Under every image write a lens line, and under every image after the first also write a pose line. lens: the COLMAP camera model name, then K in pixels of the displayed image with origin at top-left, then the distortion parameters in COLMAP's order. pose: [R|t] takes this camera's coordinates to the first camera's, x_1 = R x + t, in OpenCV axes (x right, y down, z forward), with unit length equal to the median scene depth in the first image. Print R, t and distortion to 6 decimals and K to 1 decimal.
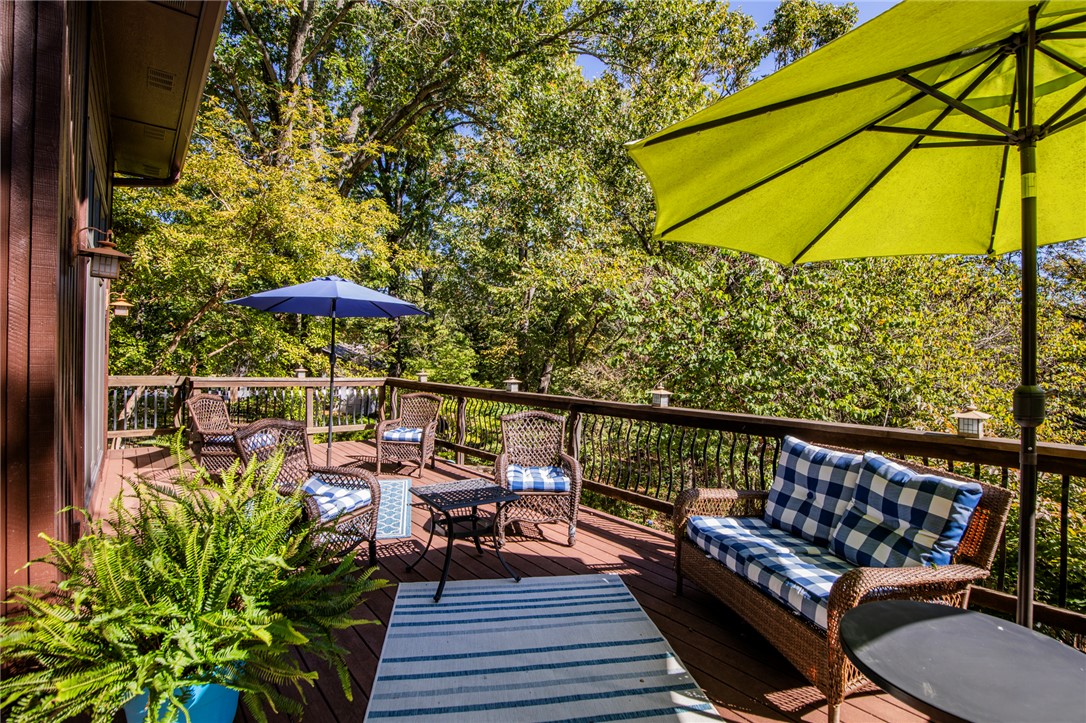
lens RADIAL K [[517.9, 0, 538.2], [0, 517.9, 364.2], [0, 0, 1]] dist [-0.002437, -0.001522]
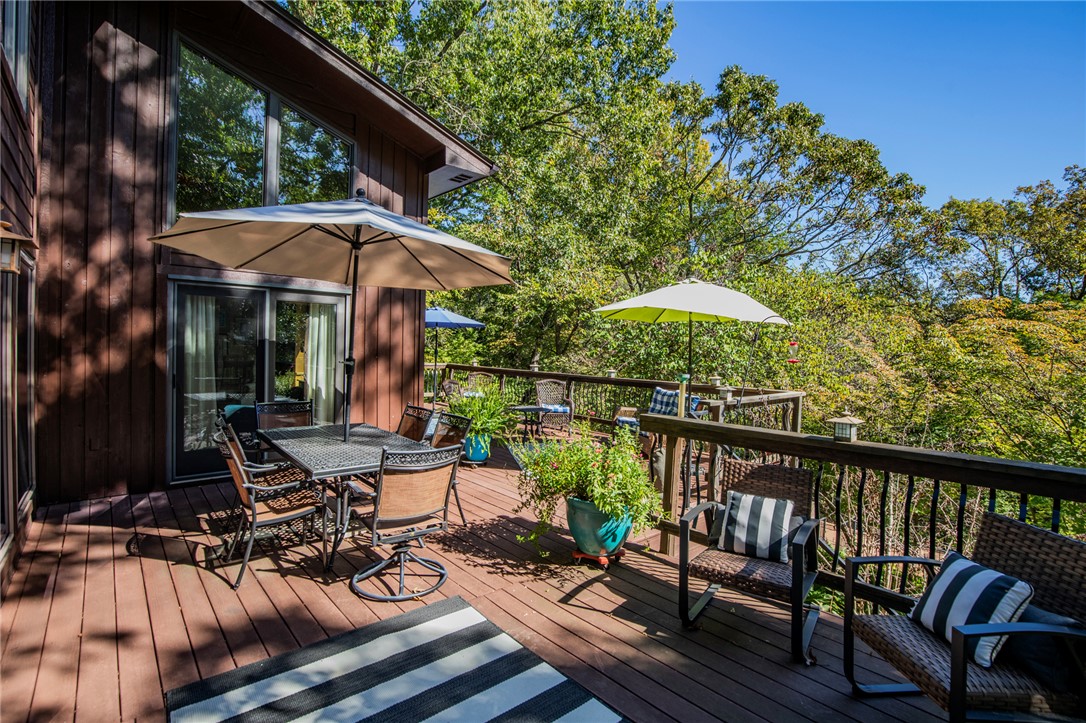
lens RADIAL K [[517.9, 0, 545.0], [0, 517.9, 356.8], [0, 0, 1]] dist [-0.002437, -0.001522]
pose [[0.998666, 0.007553, 0.051074, -0.068733], [-0.008039, 0.999924, 0.009314, -0.009487], [-0.051000, -0.009712, 0.998651, -0.529042]]
